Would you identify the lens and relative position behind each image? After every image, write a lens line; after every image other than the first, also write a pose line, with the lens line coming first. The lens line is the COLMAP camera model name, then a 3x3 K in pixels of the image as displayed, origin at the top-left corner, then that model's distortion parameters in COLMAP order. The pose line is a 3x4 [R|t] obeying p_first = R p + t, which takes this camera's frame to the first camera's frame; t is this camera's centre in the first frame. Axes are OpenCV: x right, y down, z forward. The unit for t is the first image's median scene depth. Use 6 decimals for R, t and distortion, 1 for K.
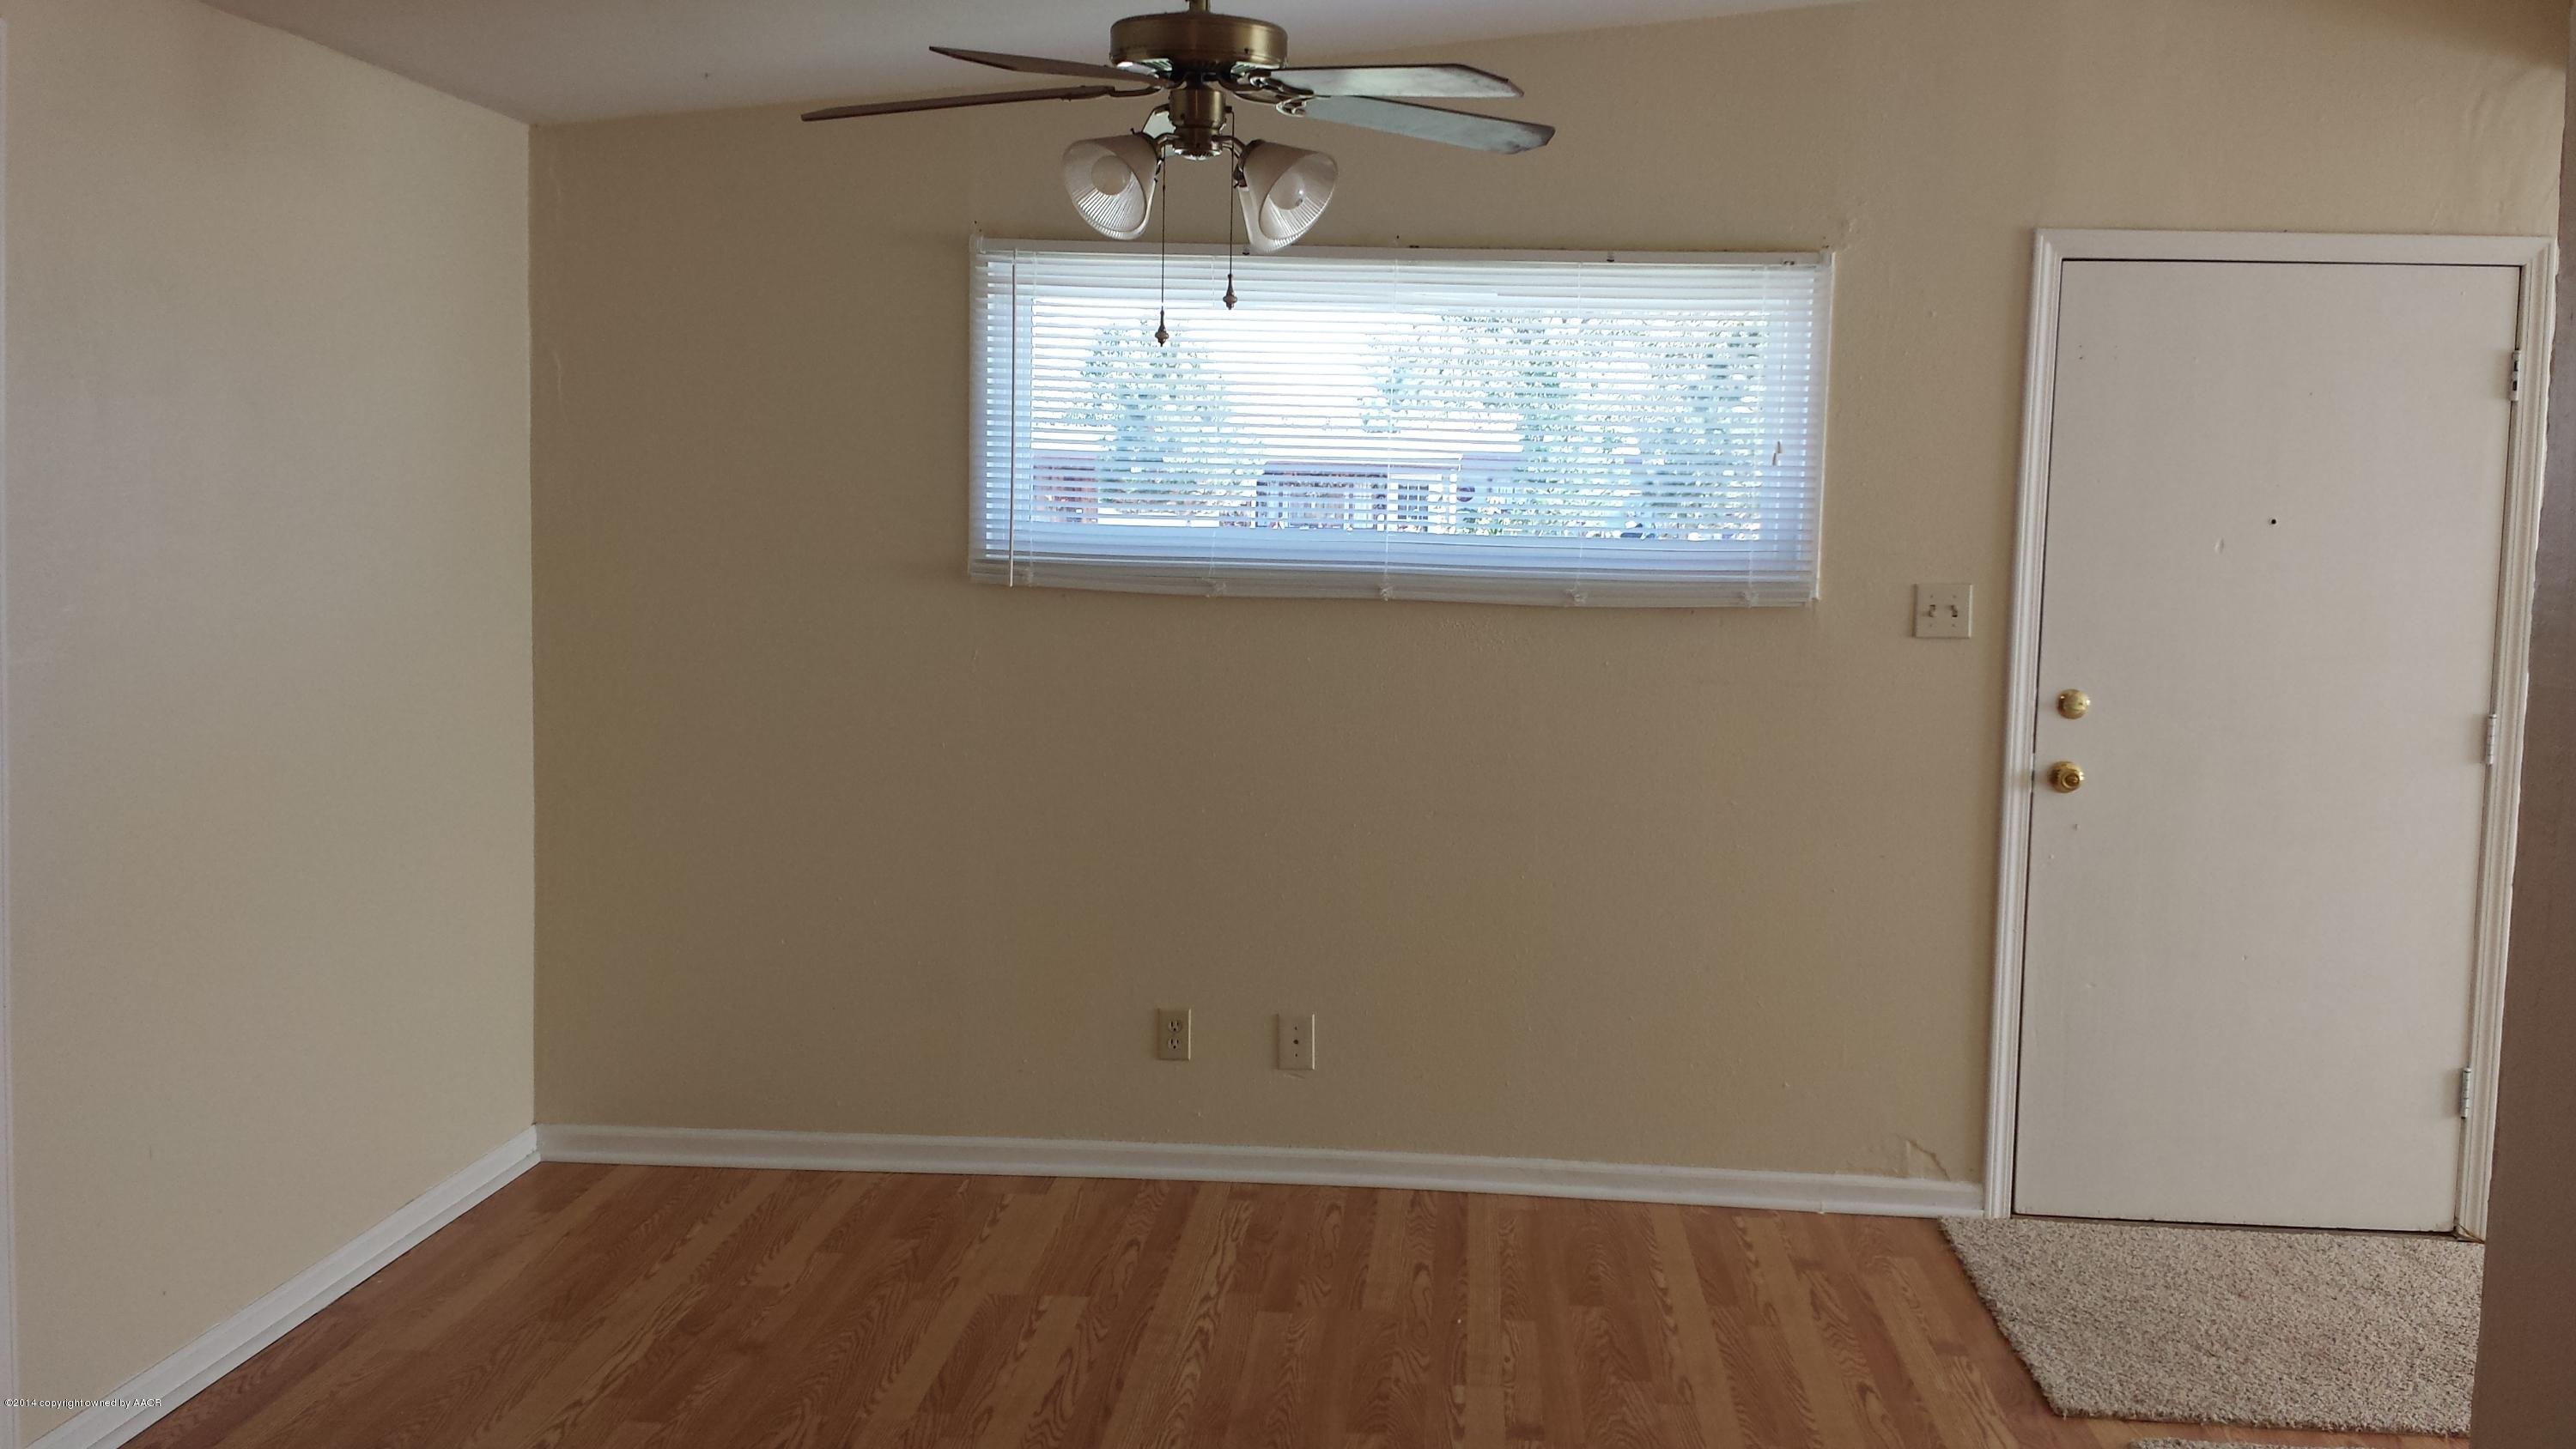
lens RADIAL K [[2423.8, 0, 1315.1], [0, 2423.8, 705.1], [0, 0, 1]] dist [0.154954, -0.340202]
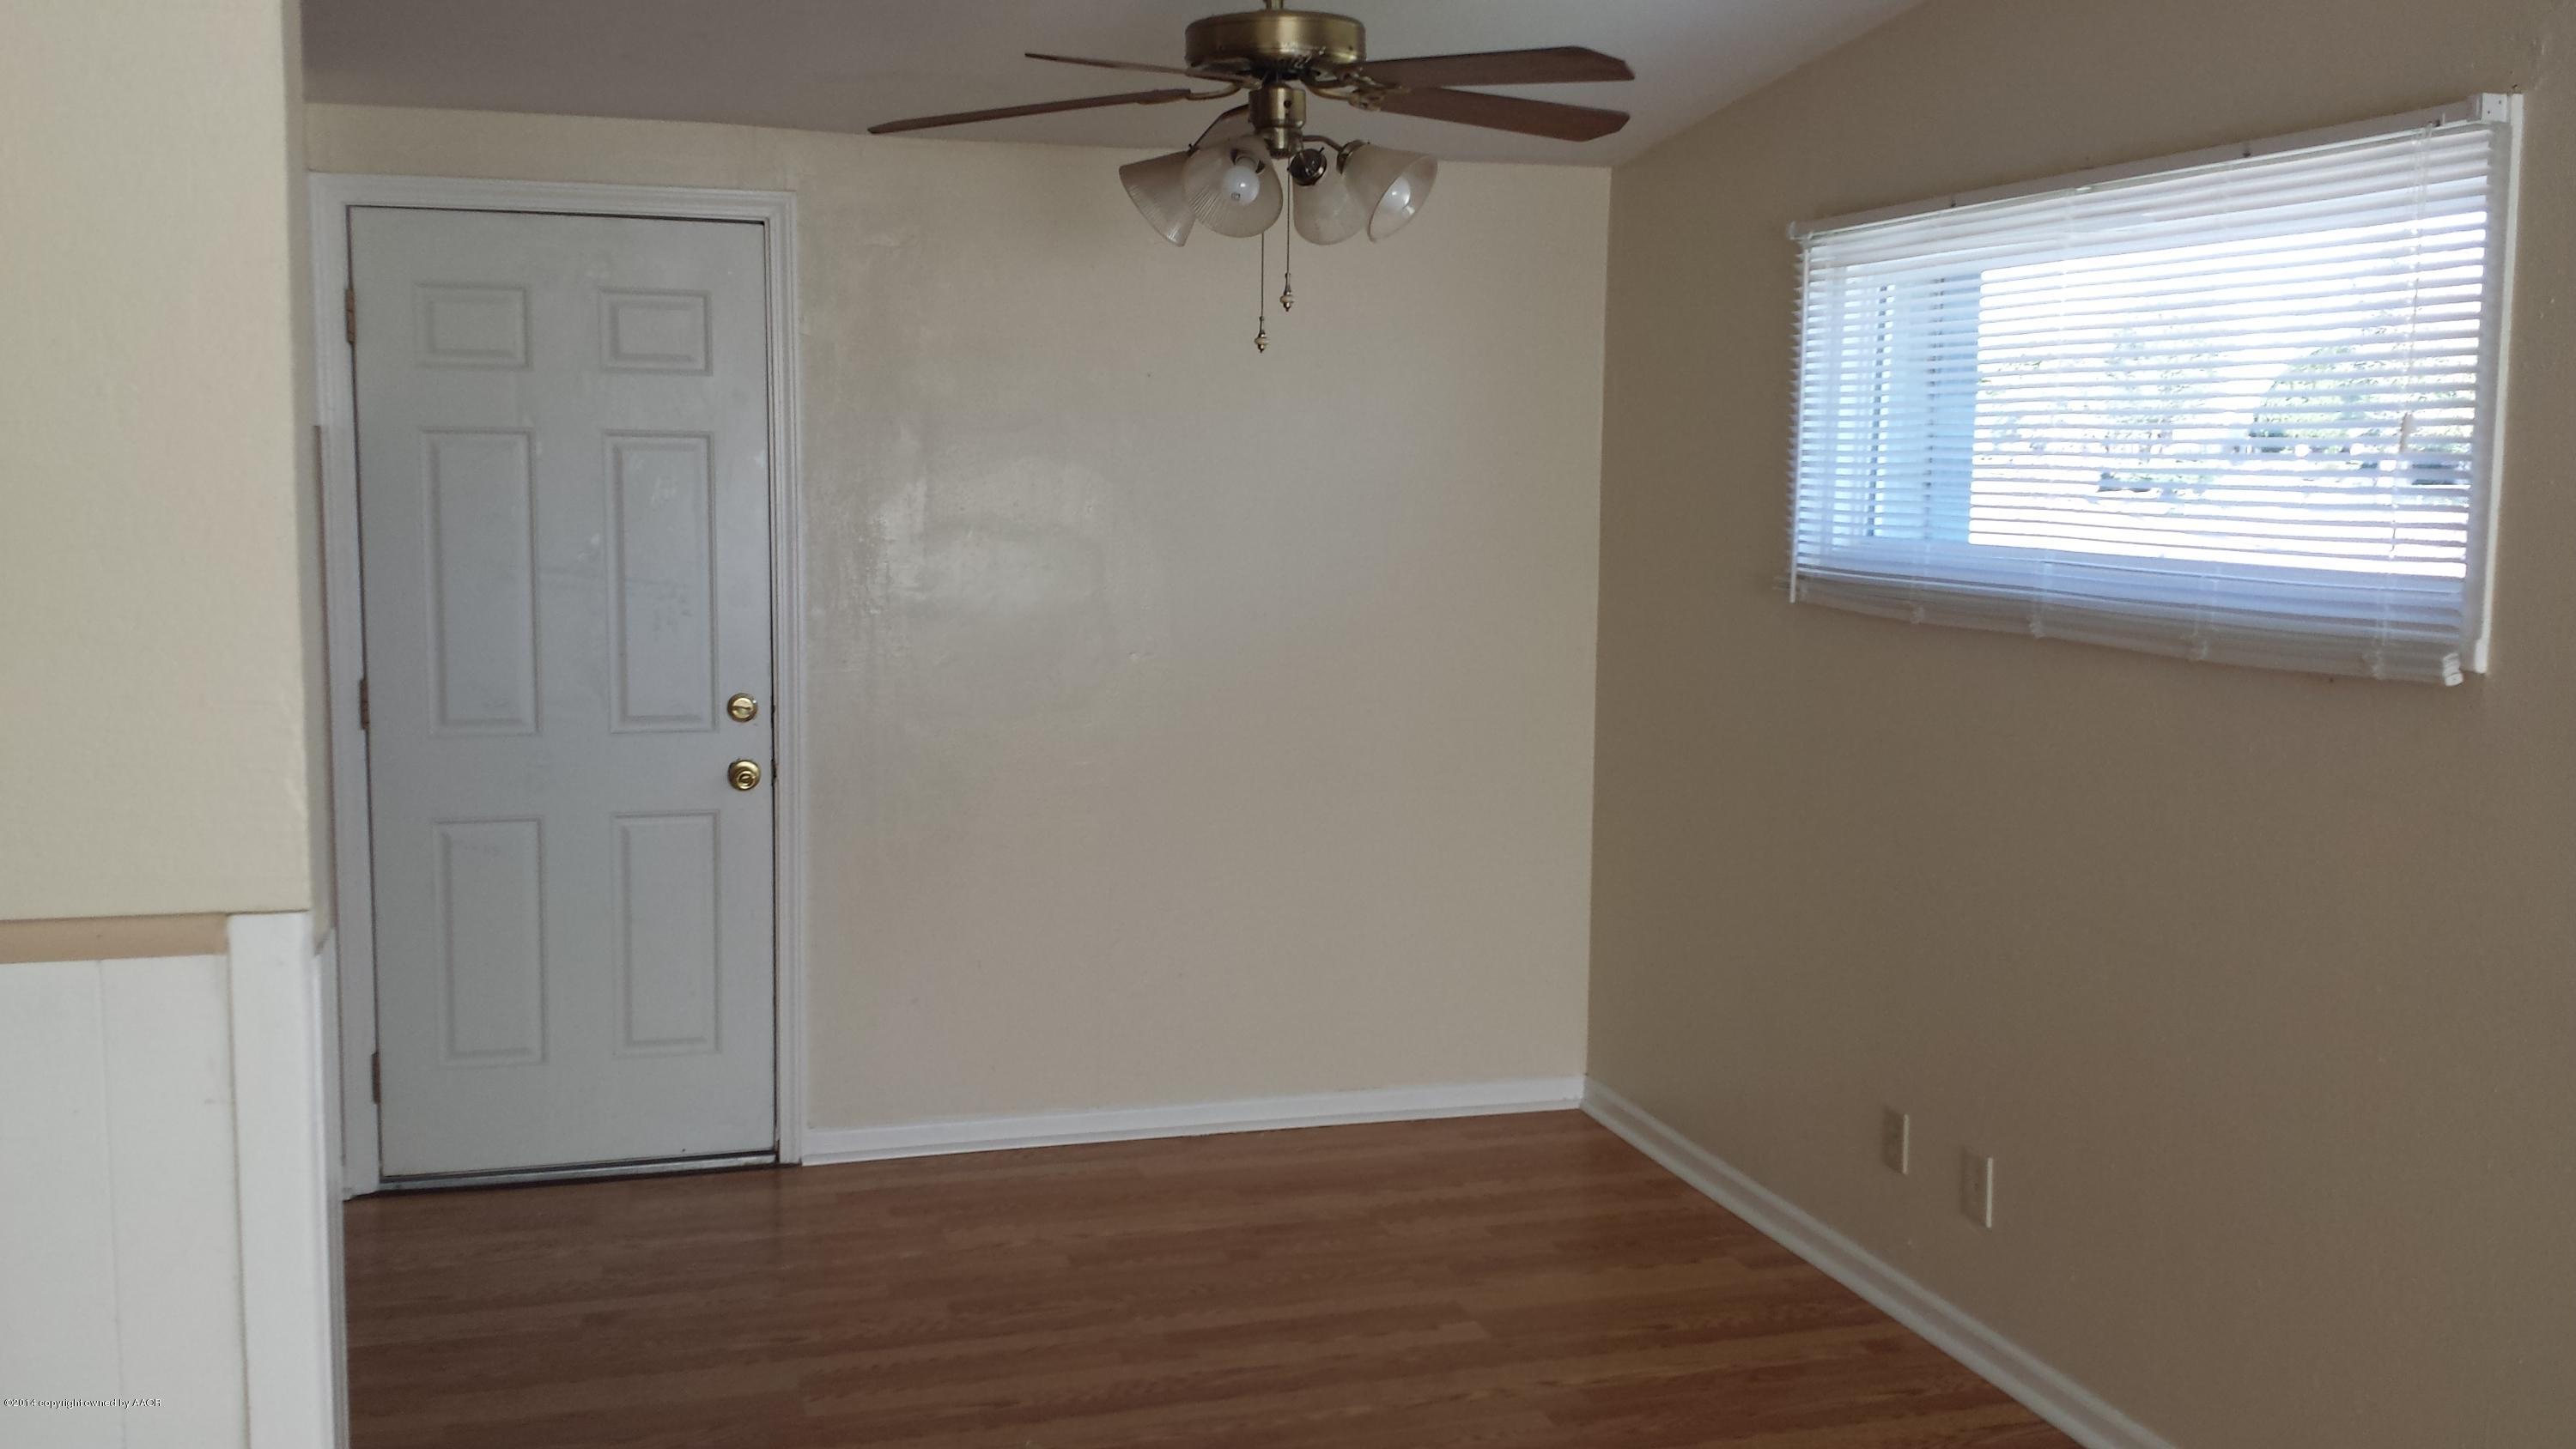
lens RADIAL K [[2423.8, 0, 1315.1], [0, 2423.8, 705.1], [0, 0, 1]] dist [0.154954, -0.340202]
pose [[0.331031, 0.077751, -0.940411, 0.684011], [-0.078630, 0.995406, 0.054620, -0.046691], [0.940338, 0.055863, 0.335624, 0.530555]]
